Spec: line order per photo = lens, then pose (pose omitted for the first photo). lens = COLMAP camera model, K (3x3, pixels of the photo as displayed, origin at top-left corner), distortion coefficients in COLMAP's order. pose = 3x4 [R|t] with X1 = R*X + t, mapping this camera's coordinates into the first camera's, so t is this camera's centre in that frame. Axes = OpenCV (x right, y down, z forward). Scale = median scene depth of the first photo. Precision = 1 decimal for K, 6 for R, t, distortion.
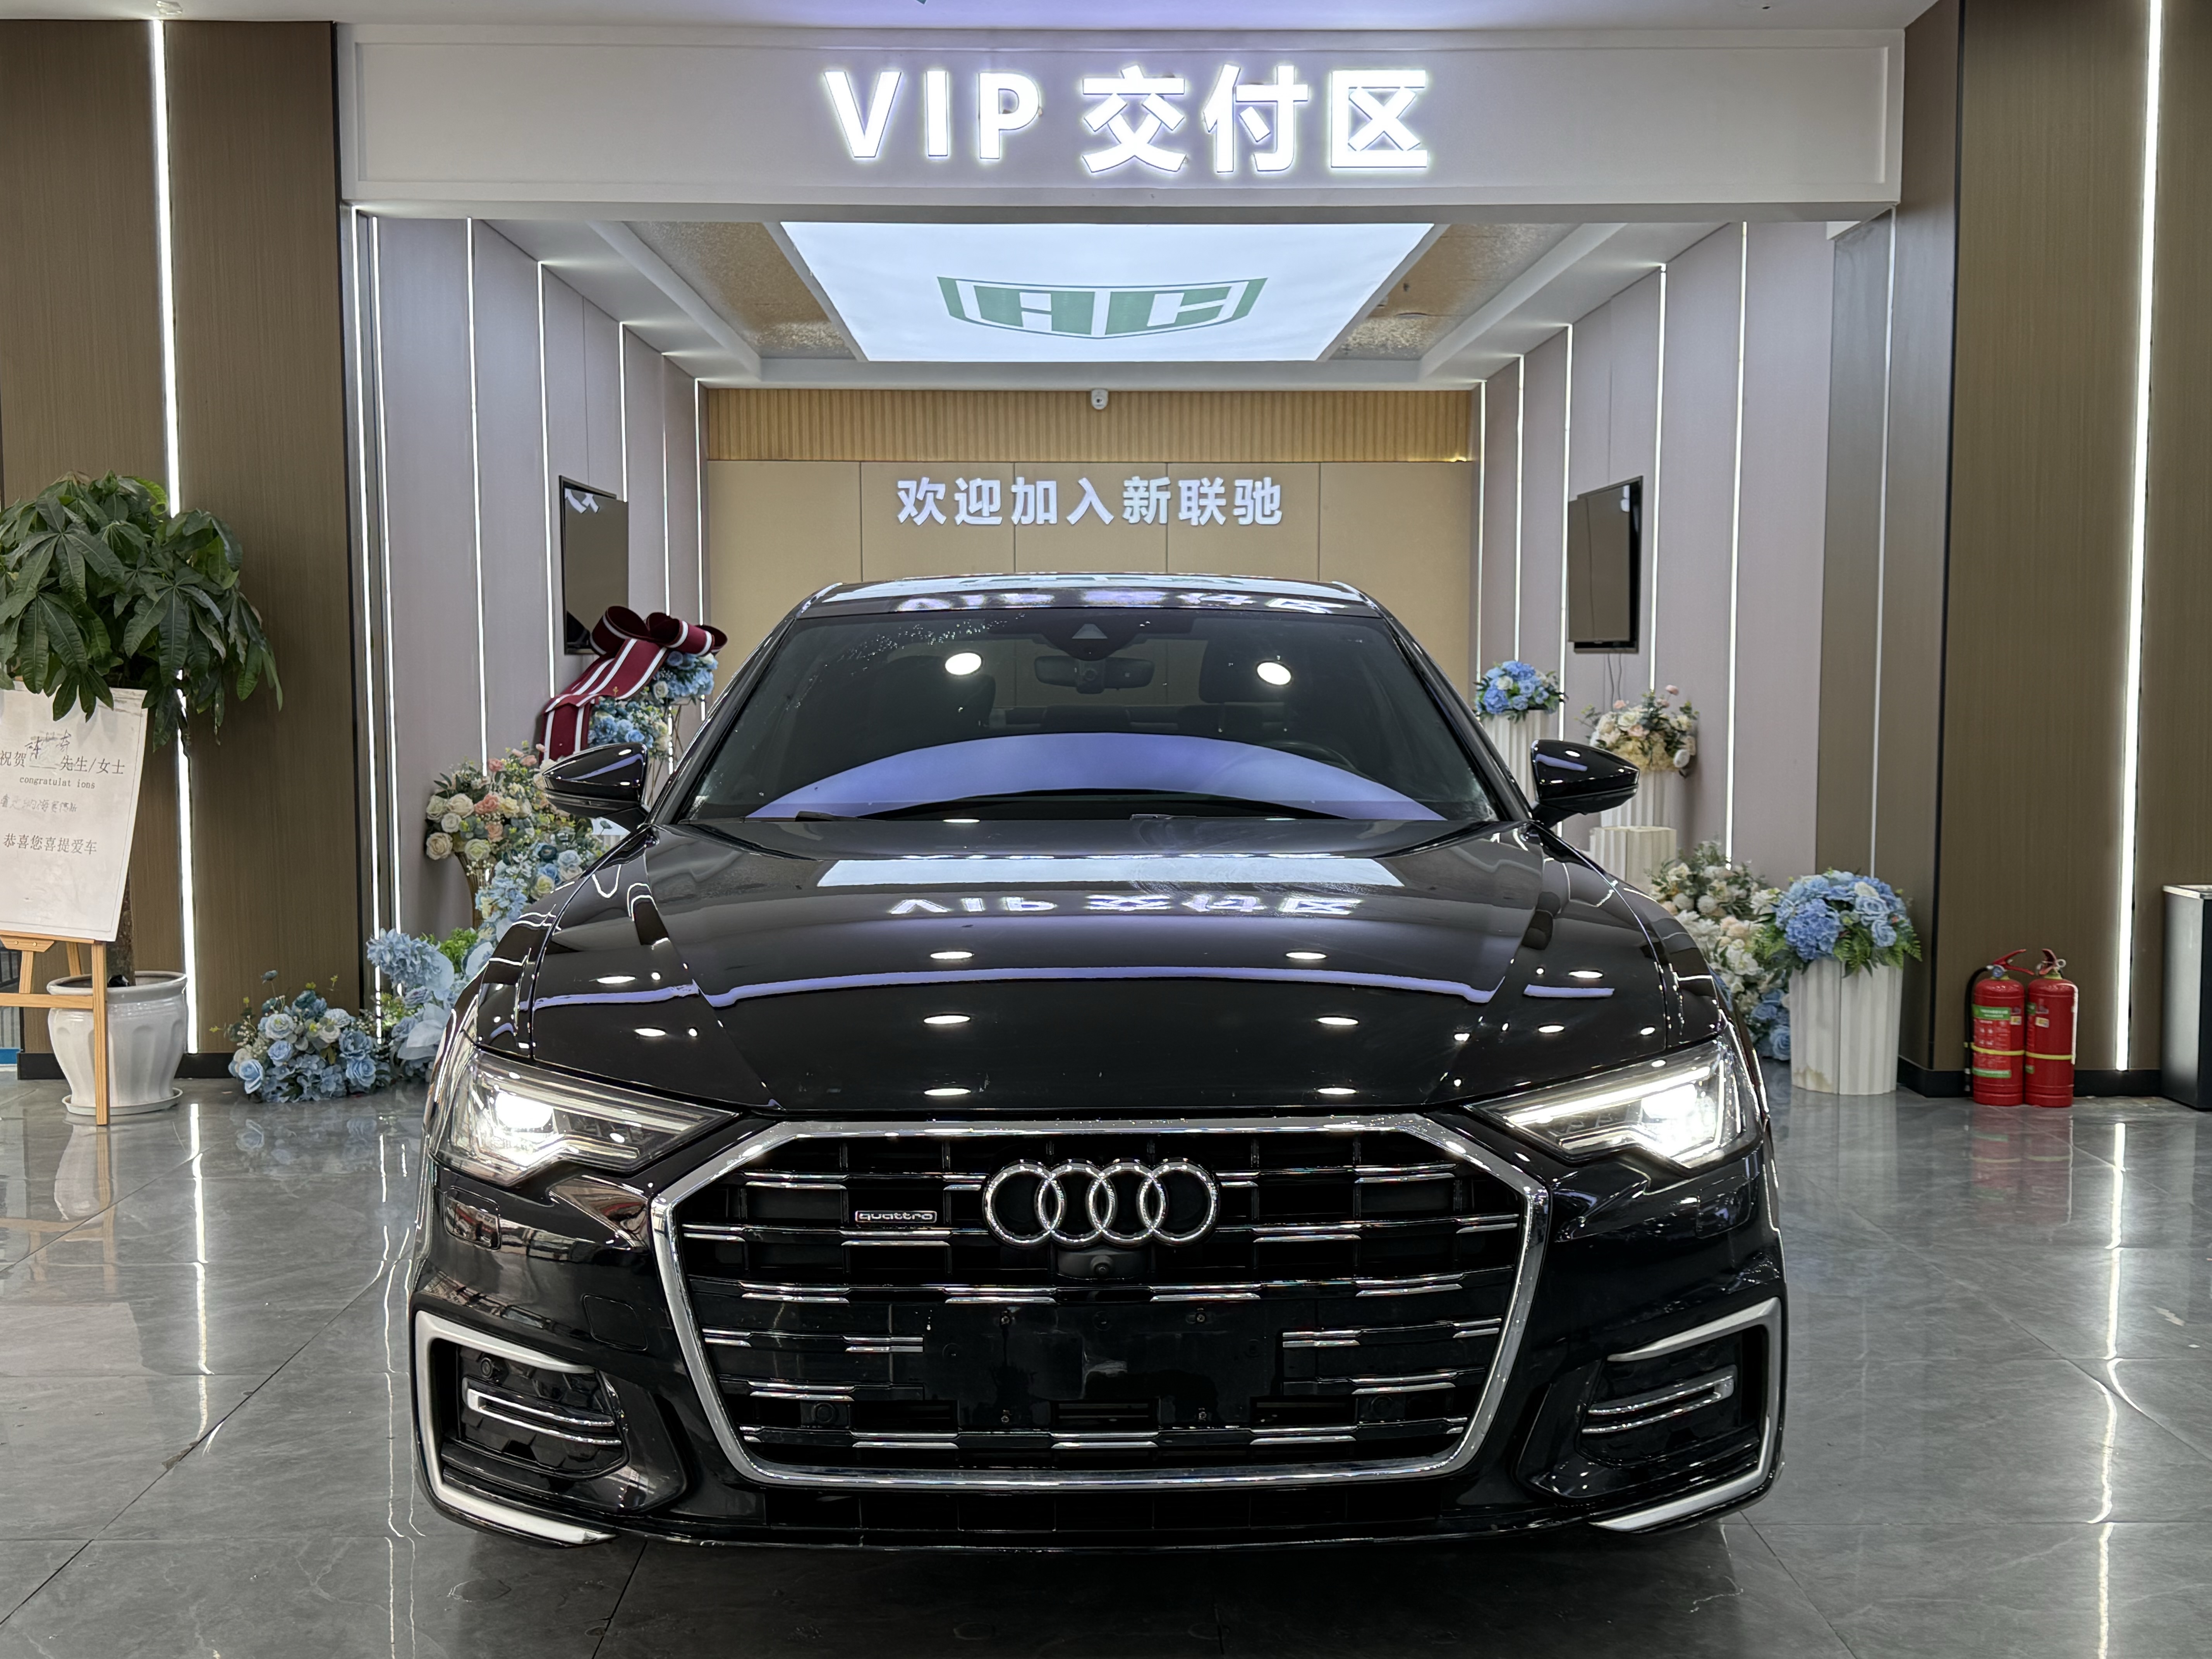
lens RADIAL K [[2387.4, 0, 1069.0], [0, 2387.4, 879.7], [0, 0, 1]] dist [0.085097, 0.000000]
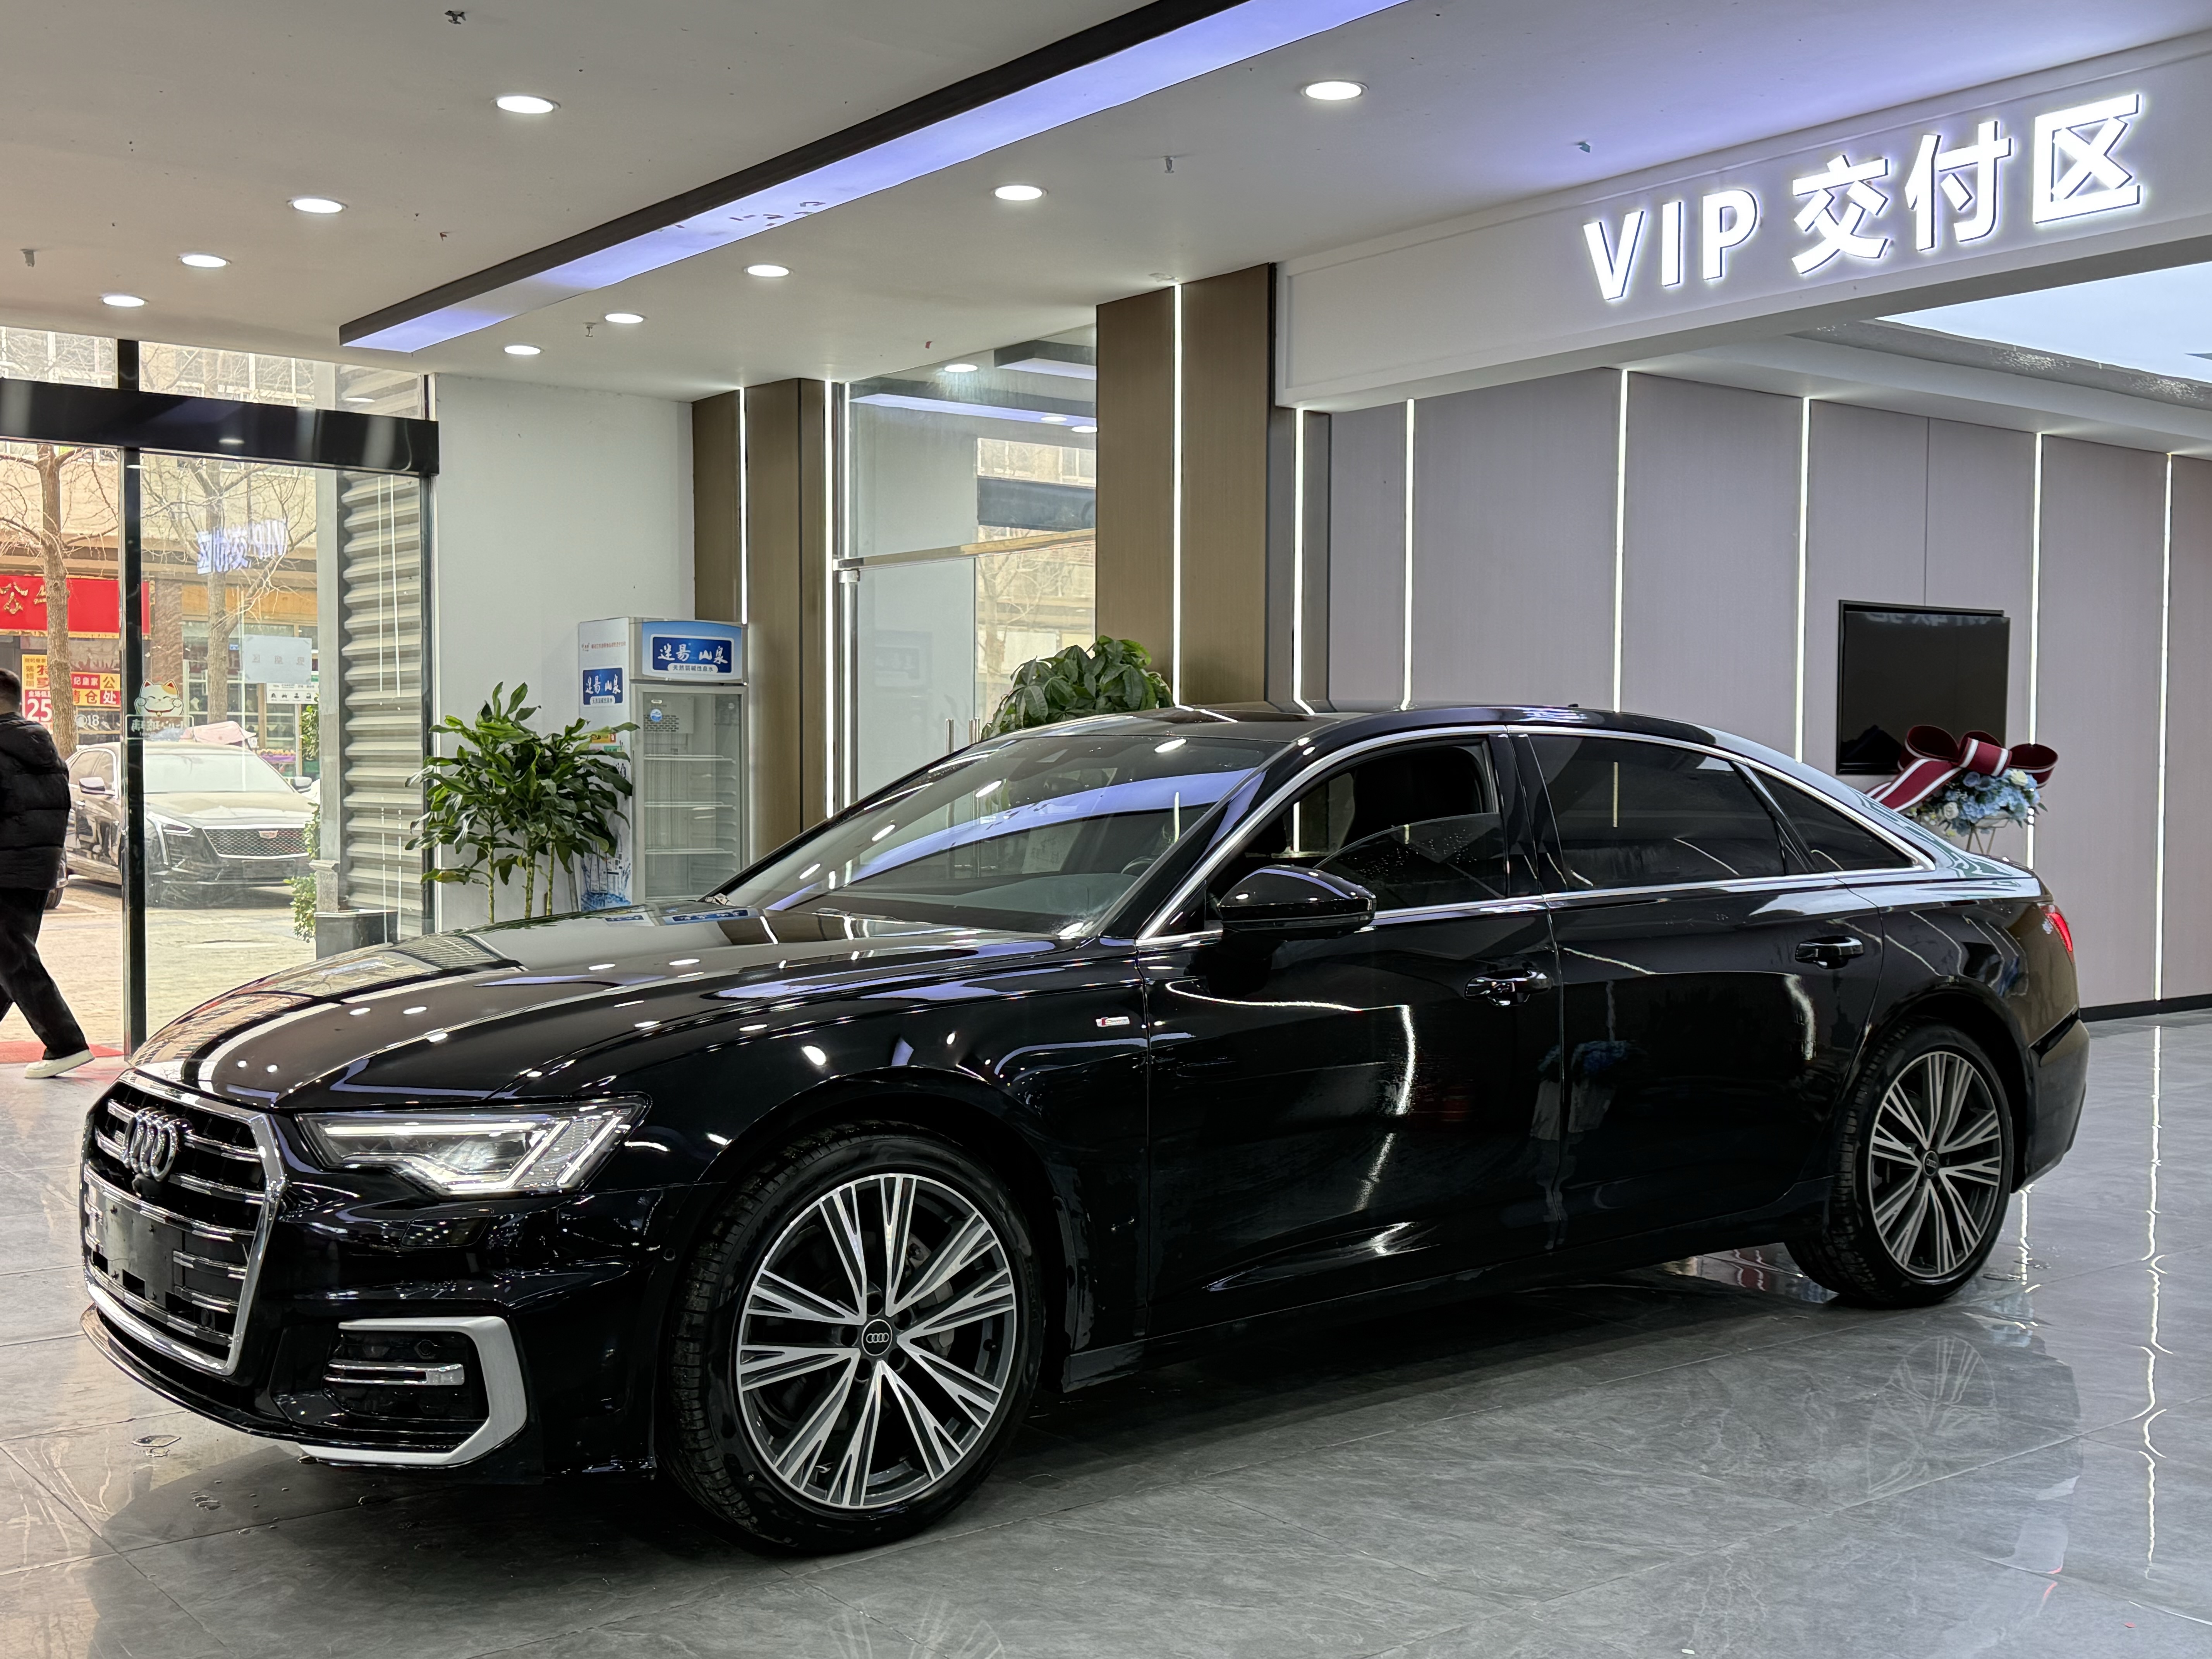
lens RADIAL K [[2387.4, 0, 1100.1], [0, 2387.4, 831.5], [0, 0, 1]] dist [0.085097, 0.000000]
pose [[0.610120, 0.027121, -0.791844, 0.607632], [-0.082506, 0.996155, -0.029452, -0.022580], [0.788001, 0.083301, 0.610012, 0.214596]]
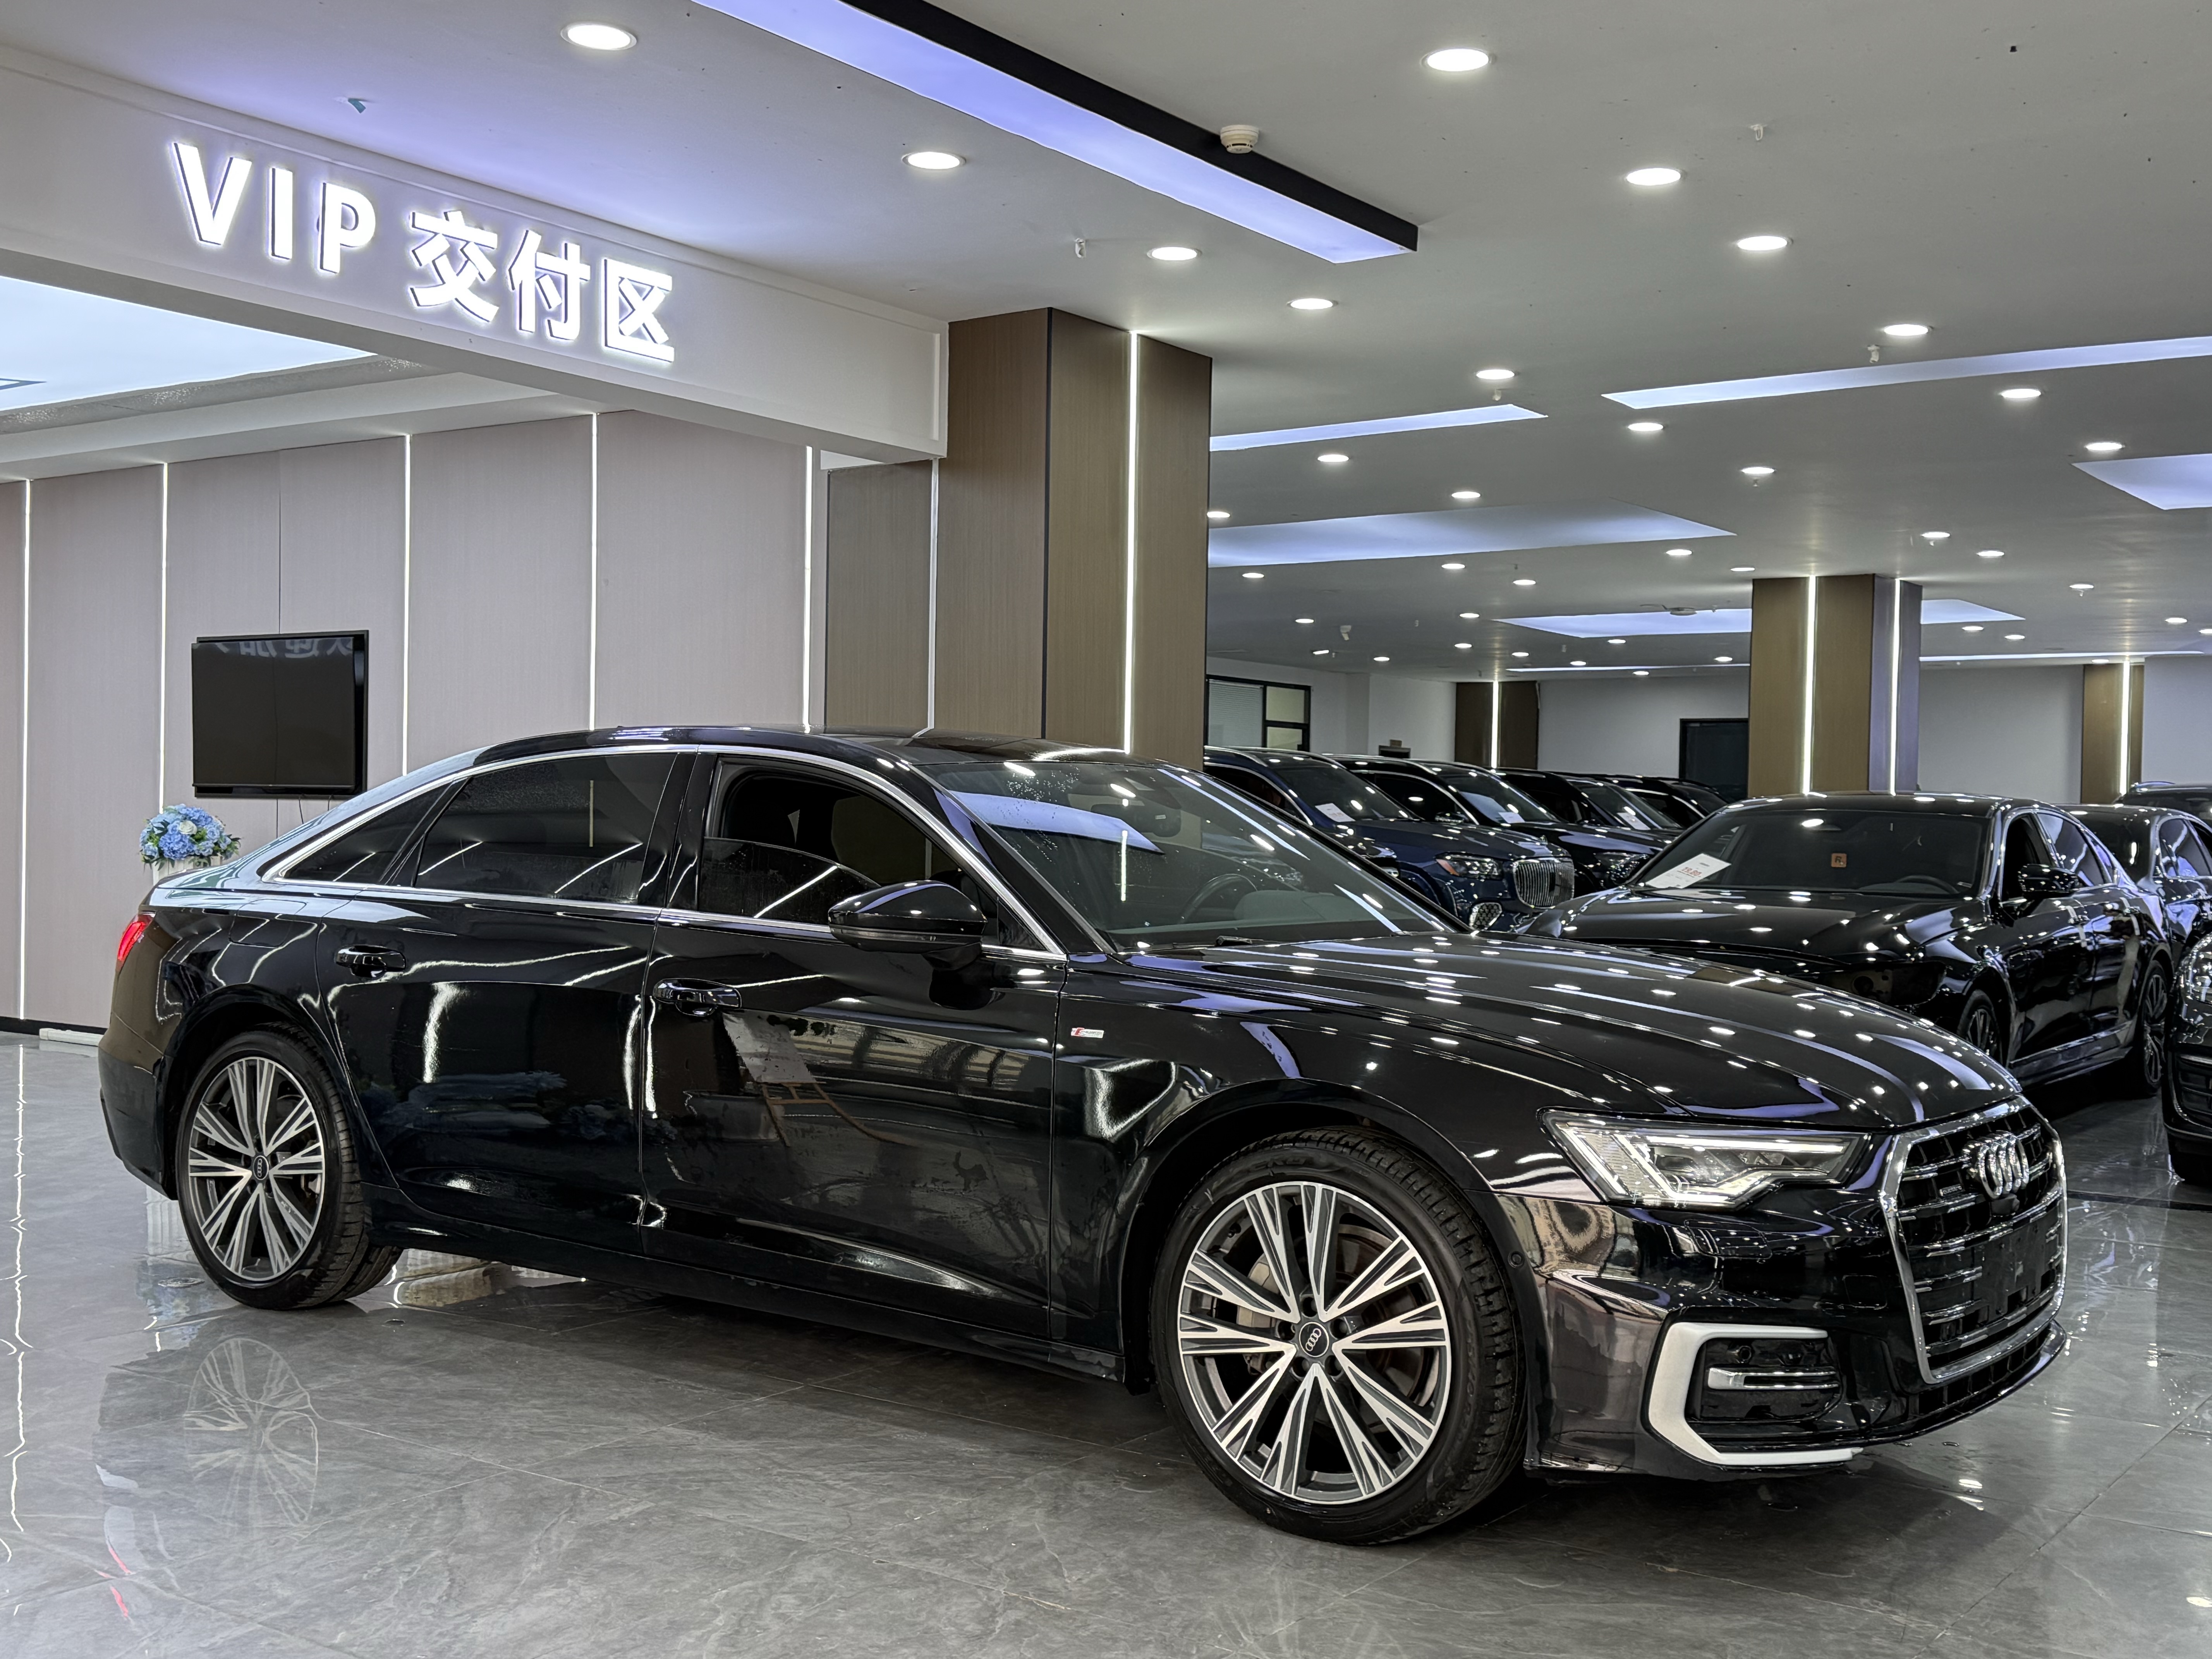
lens RADIAL K [[2387.4, 0, 1093.9], [0, 2387.4, 839.9], [0, 0, 1]] dist [0.085097, 0.000000]
pose [[0.588481, 0.004439, 0.808499, -0.628600], [0.060747, 0.996916, -0.049689, -0.010372], [-0.806226, 0.078355, 0.586396, 0.215444]]
